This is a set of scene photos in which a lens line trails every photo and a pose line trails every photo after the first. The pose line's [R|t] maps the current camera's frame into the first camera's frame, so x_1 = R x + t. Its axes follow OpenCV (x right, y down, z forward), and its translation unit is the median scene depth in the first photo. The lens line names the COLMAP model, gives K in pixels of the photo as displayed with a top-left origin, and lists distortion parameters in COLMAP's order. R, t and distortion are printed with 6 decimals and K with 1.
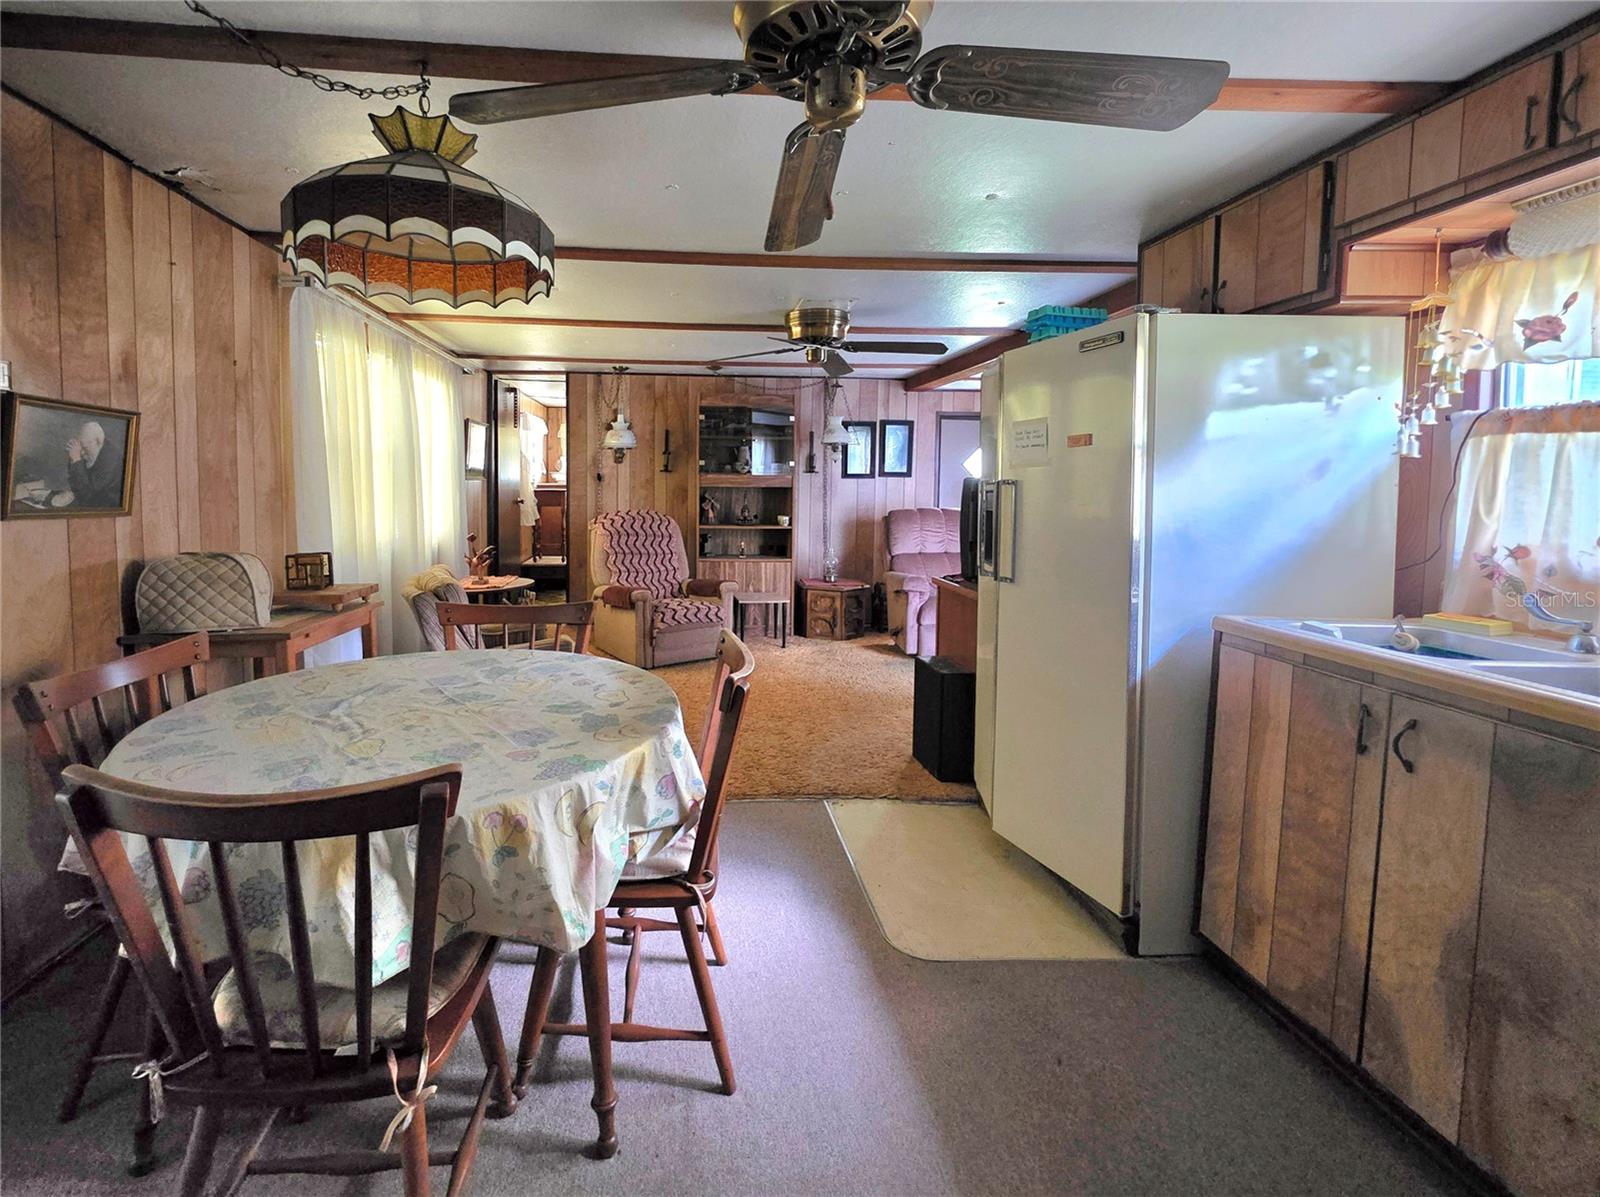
lens RADIAL K [[708.7, 0, 715.0], [0, 708.7, 525.9], [0, 0, 1]] dist [-0.001233, -0.000077]
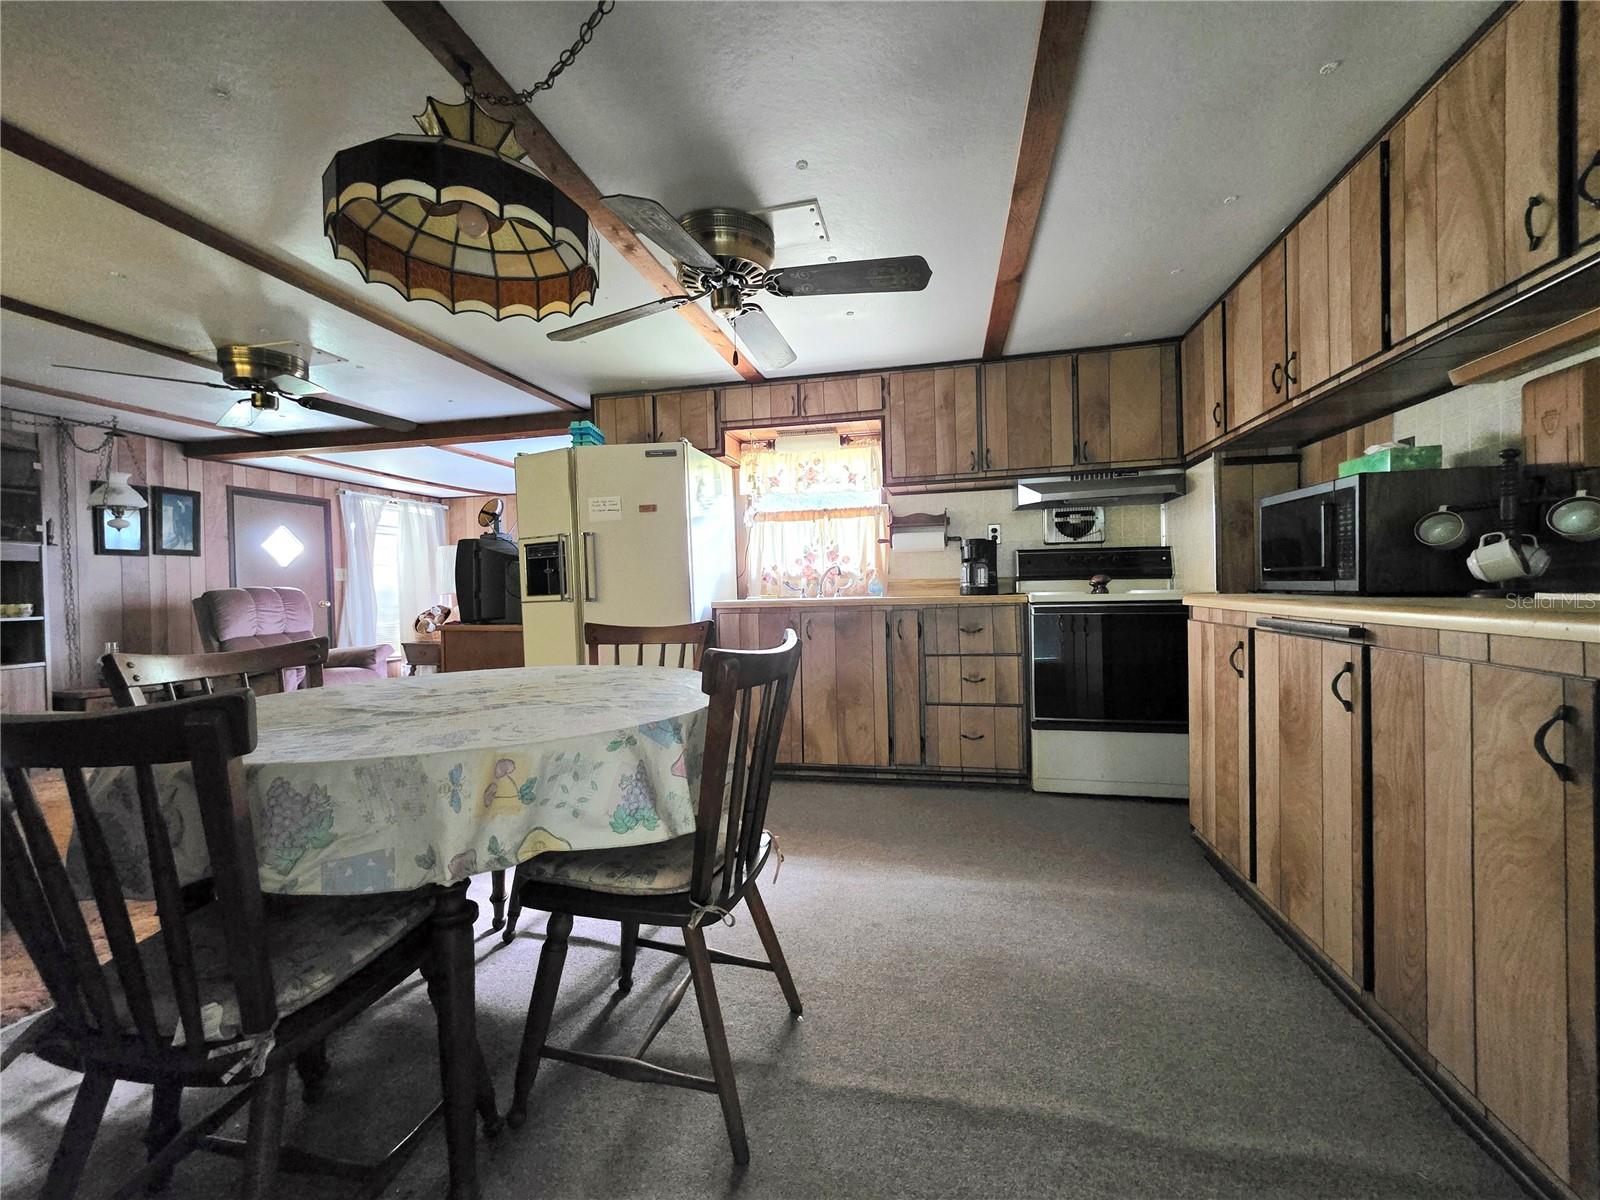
lens RADIAL K [[638.9, 0, 805.9], [0, 638.9, 598.4], [0, 0, 1]] dist [0.000741, 0.001036]
pose [[0.264879, -0.029788, 0.963822, -0.338594], [0.082301, 0.996574, 0.008182, 0.044304], [-0.960763, 0.077156, 0.266423, 0.093469]]
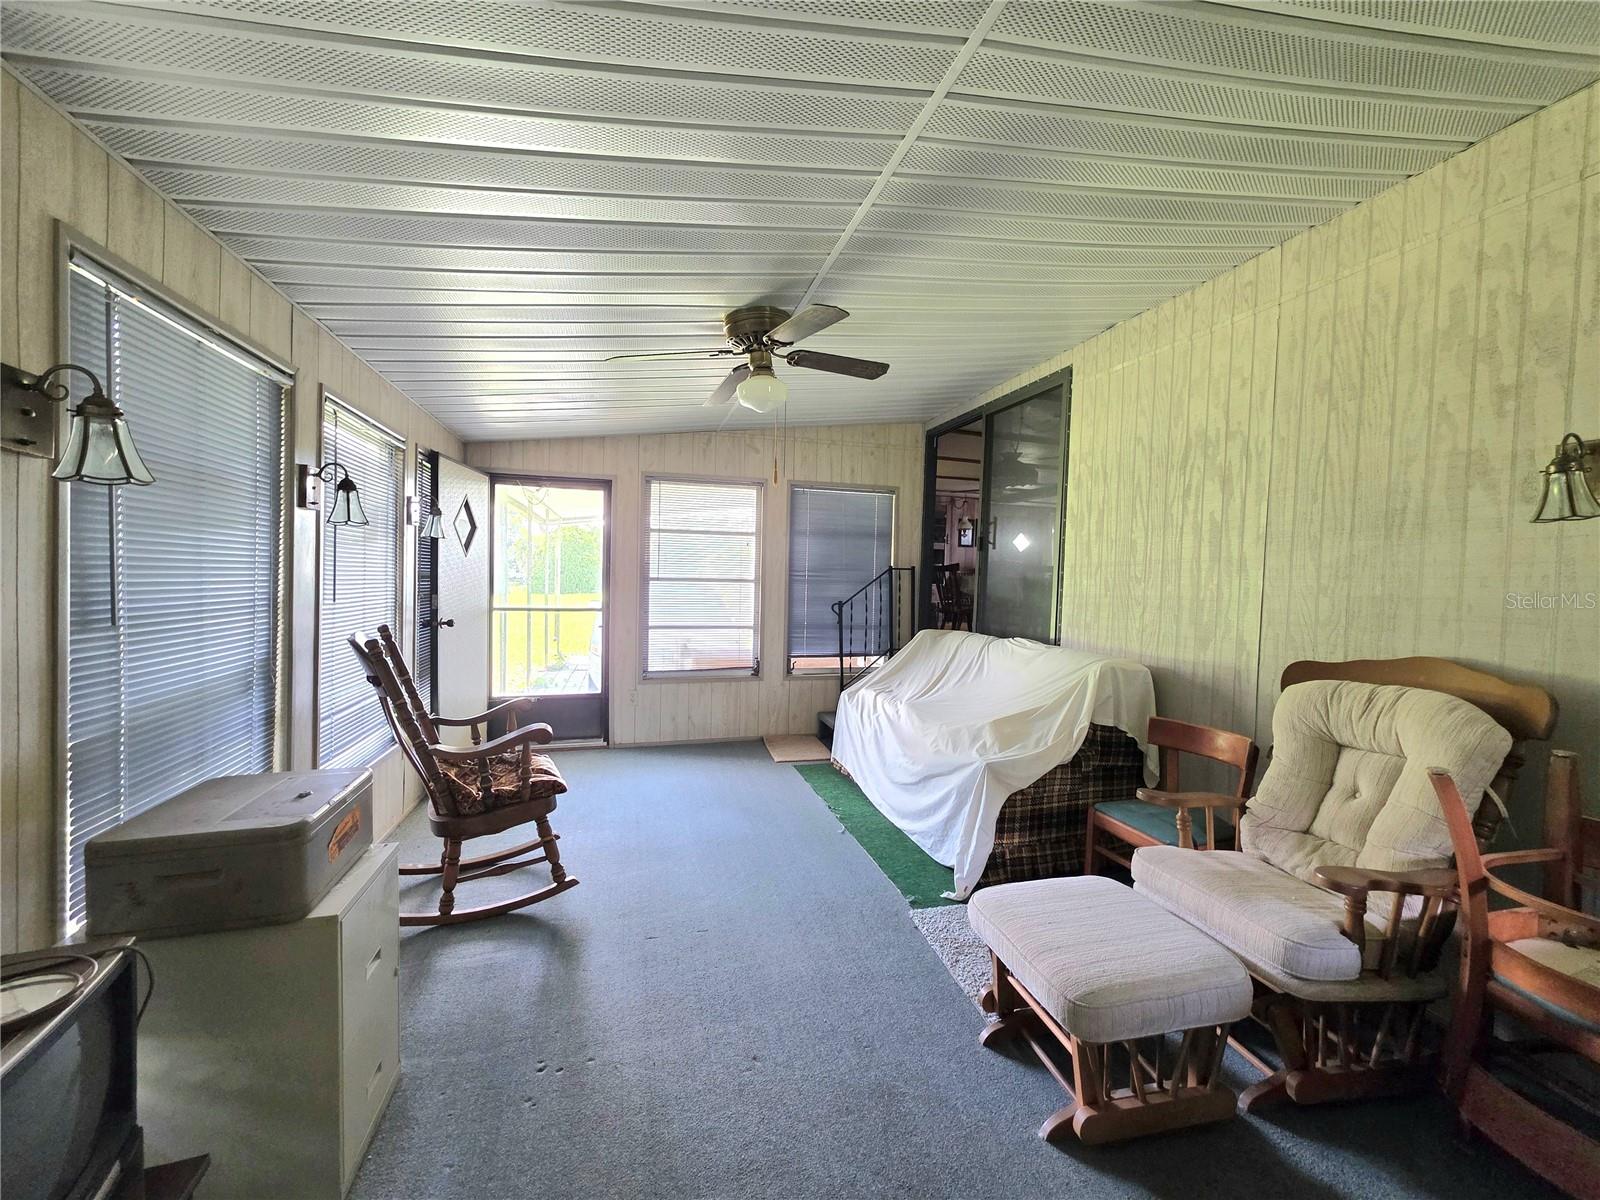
lens RADIAL K [[638.9, 0, 801.8], [0, 638.9, 594.5], [0, 0, 1]] dist [0.000741, 0.001036]
pose [[0.976985, 0.012970, 0.212911, -0.737706], [-0.007402, 0.999610, -0.026927, 0.137123], [-0.213177, 0.024732, 0.976700, -0.761582]]
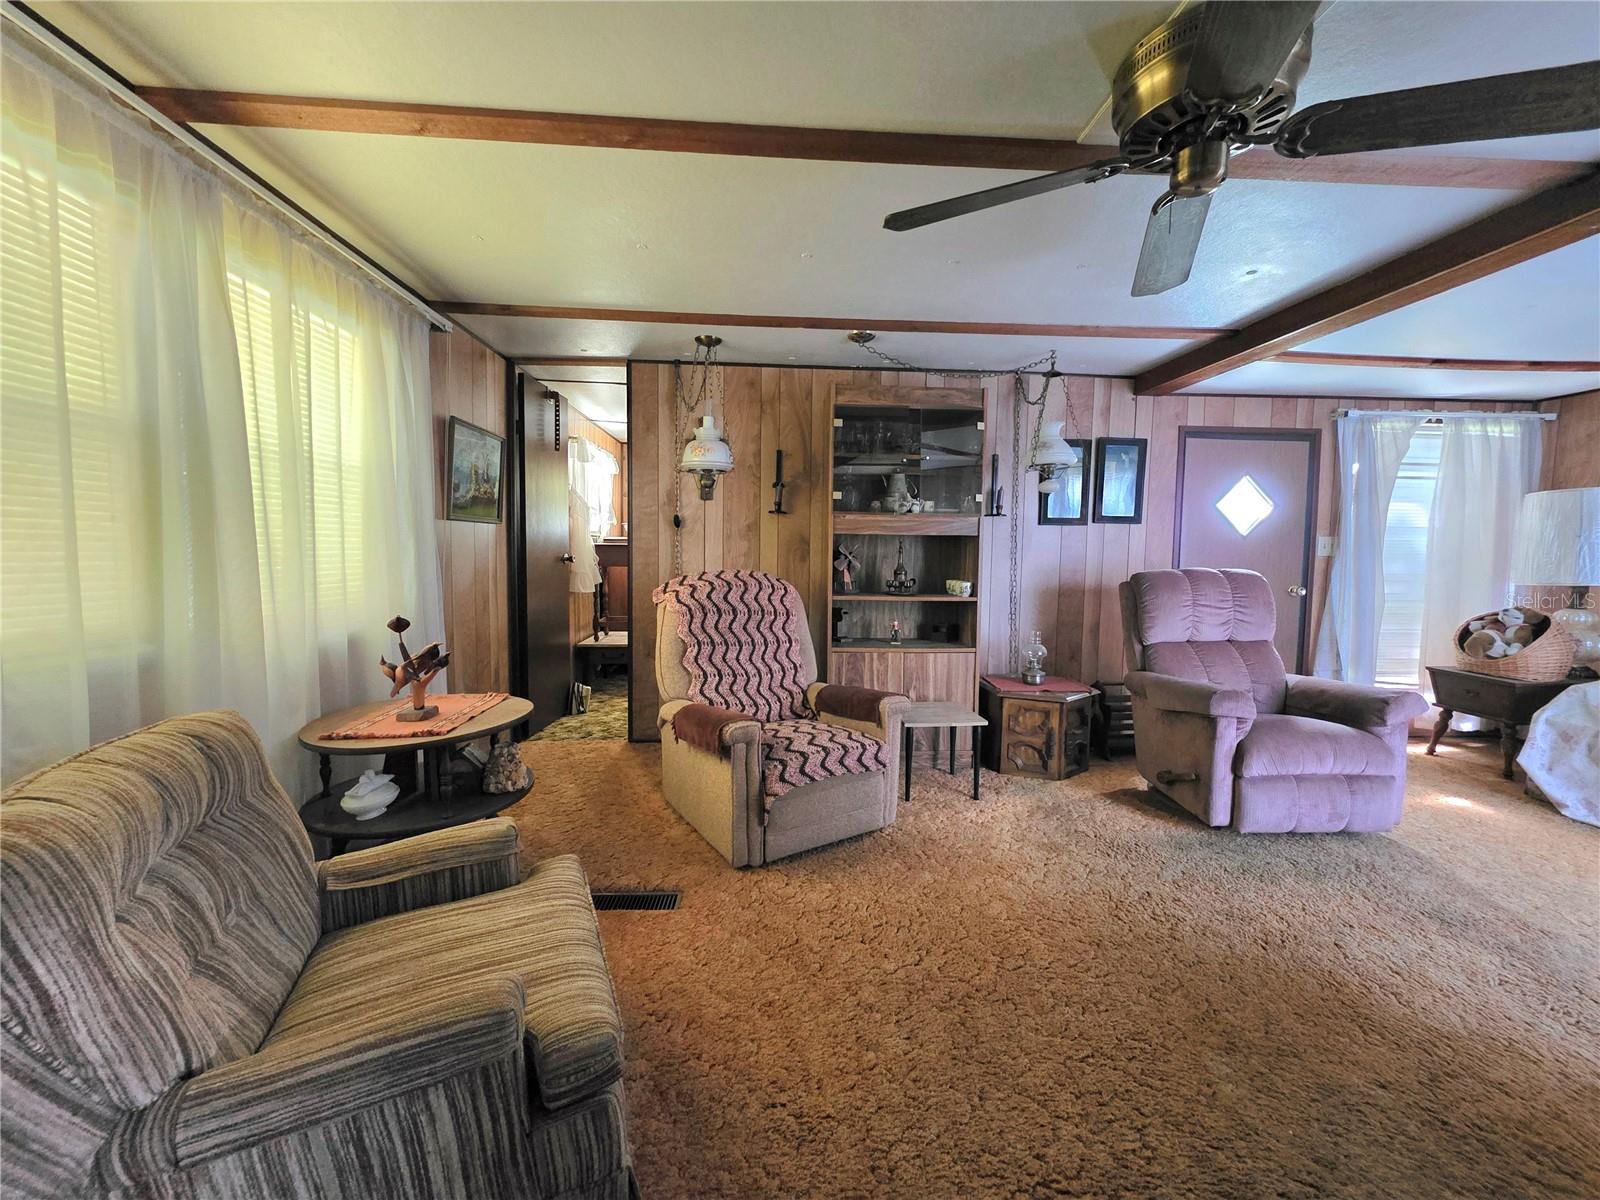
lens RADIAL K [[638.9, 0, 798.6], [0, 638.9, 590.8], [0, 0, 1]] dist [0.000741, 0.001036]
pose [[0.999984, 0.003945, -0.003968, -0.053990], [-0.003928, 0.999983, 0.004304, -0.007654], [0.003985, -0.004289, 0.999983, 0.463514]]
